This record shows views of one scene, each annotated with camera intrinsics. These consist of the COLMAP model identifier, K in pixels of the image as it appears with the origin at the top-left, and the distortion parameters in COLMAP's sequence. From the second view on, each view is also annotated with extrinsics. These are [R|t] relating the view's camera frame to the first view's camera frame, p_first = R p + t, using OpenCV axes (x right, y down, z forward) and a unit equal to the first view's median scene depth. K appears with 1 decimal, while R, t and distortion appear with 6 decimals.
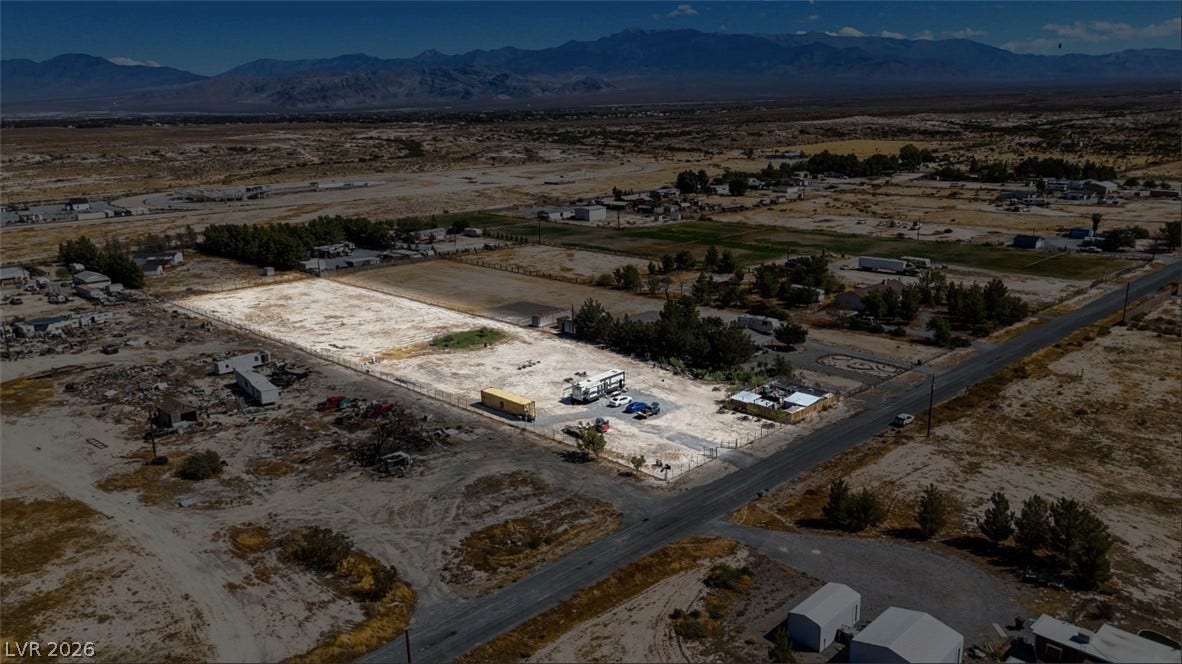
lens RADIAL K [[869.2, 0, 589.1], [0, 869.2, 333.9], [0, 0, 1]] dist [0.079454, -0.078601]
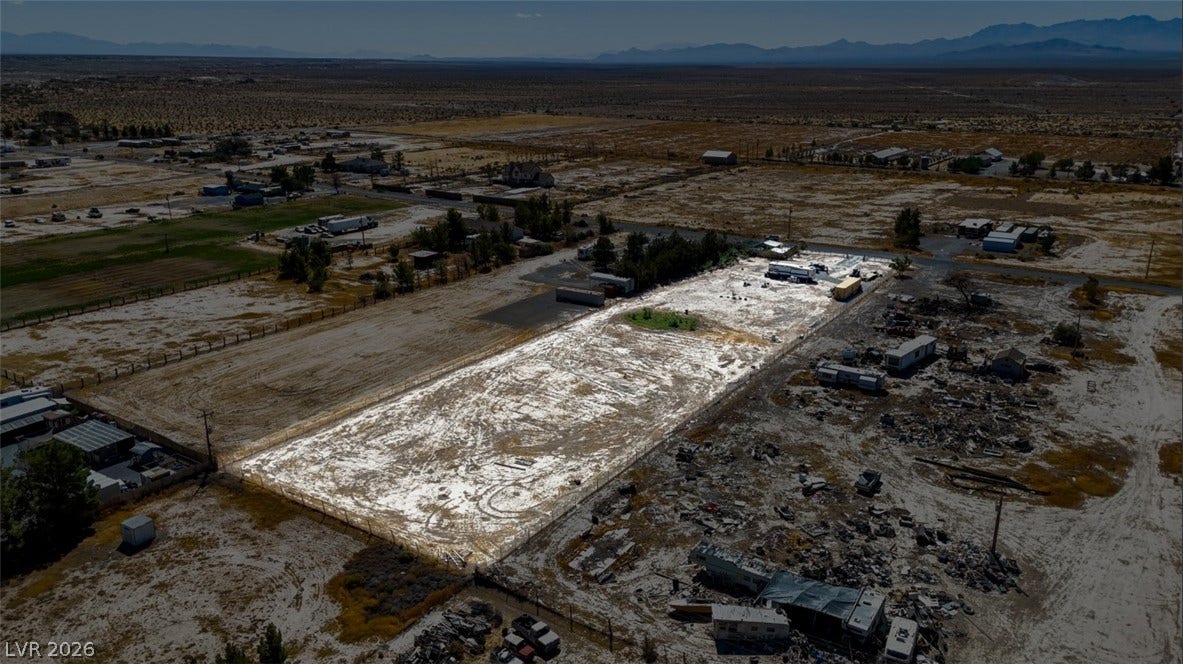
lens RADIAL K [[870.0, 0, 586.6], [0, 870.0, 331.0], [0, 0, 1]] dist [0.079454, -0.078601]
pose [[-0.196364, -0.271346, 0.942238, -1.174091], [0.249724, 0.915420, 0.315666, -0.348919], [-0.948198, 0.297284, -0.111994, 1.384042]]
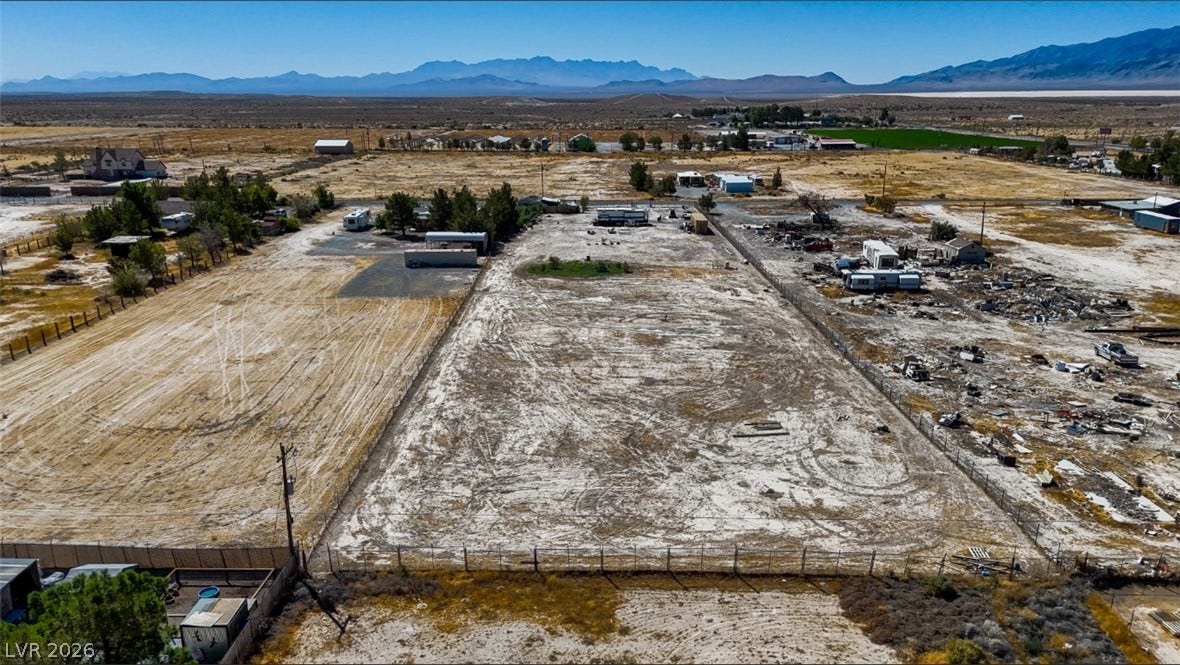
lens RADIAL K [[867.8, 0, 586.4], [0, 867.8, 339.6], [0, 0, 1]] dist [0.079454, -0.078601]
pose [[-0.701752, -0.173971, 0.690853, -0.766967], [0.194999, 0.885788, 0.421136, -0.288432], [-0.685215, 0.430249, -0.587679, 1.692175]]
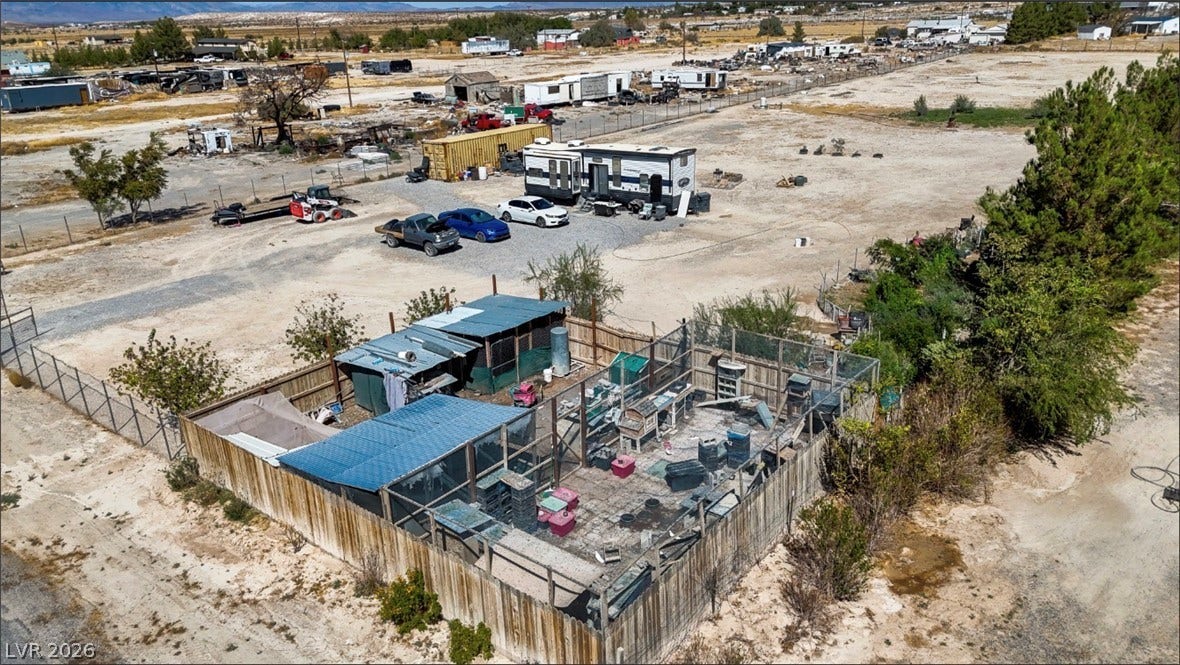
lens RADIAL K [[867.8, 0, 579.8], [0, 867.8, 337.7], [0, 0, 1]] dist [0.079454, -0.078601]
pose [[0.107923, 0.364768, -0.924823, 0.321498], [-0.220787, 0.915819, 0.335452, 0.006353], [0.969333, 0.167986, 0.179374, 0.869377]]
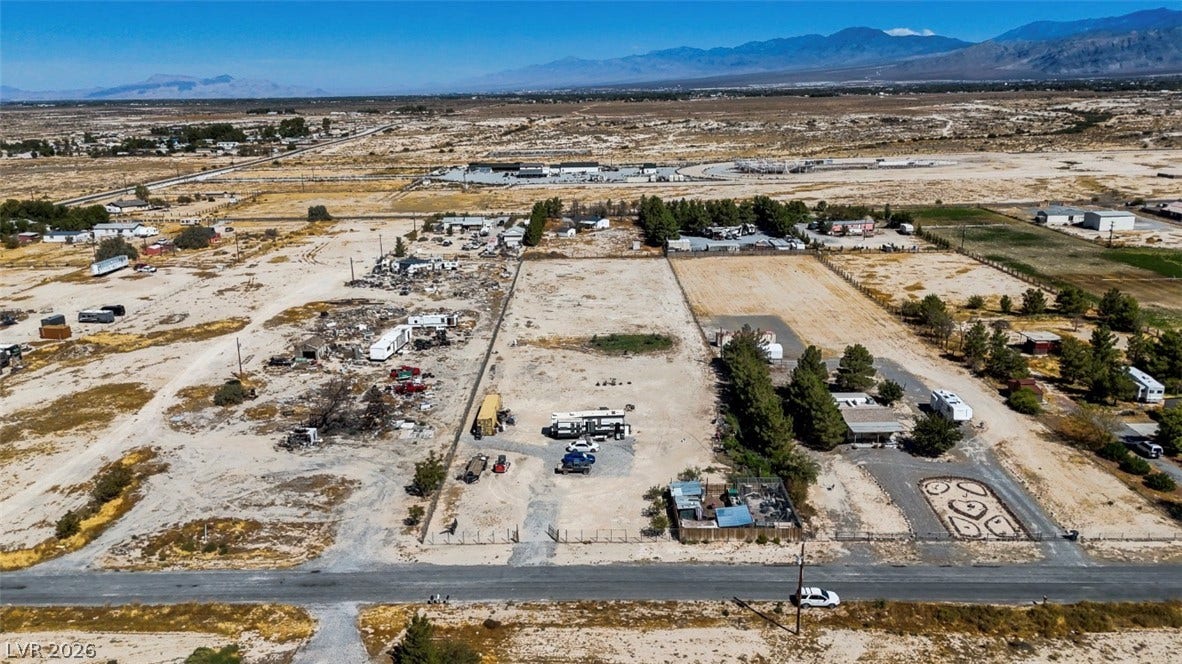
lens RADIAL K [[869.2, 0, 586.1], [0, 869.2, 334.5], [0, 0, 1]] dist [0.079454, -0.078601]
pose [[0.702114, 0.197329, -0.684176, 0.535163], [-0.173284, 0.979299, 0.104620, -0.106594], [0.690658, 0.045102, 0.721774, 0.348271]]
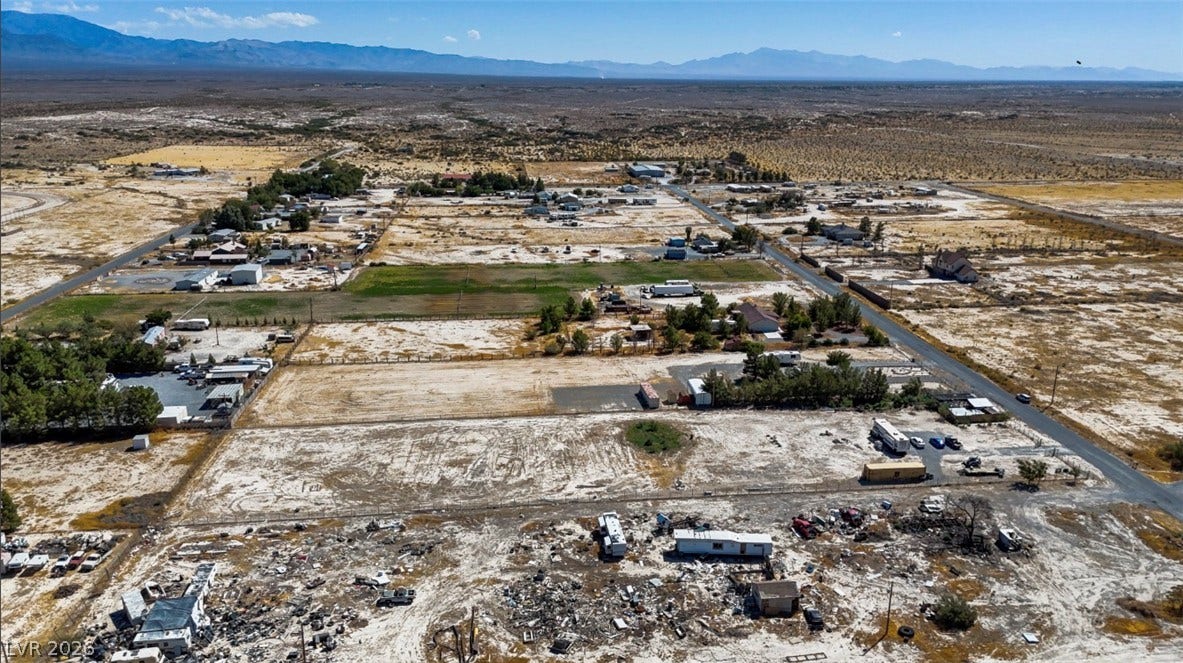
lens RADIAL K [[870.0, 0, 589.9], [0, 870.0, 328.4], [0, 0, 1]] dist [0.079454, -0.078601]
pose [[0.621296, -0.192235, 0.759629, -1.065330], [0.182505, 0.978279, 0.098298, -0.262993], [-0.762026, 0.077564, 0.642885, 0.479950]]
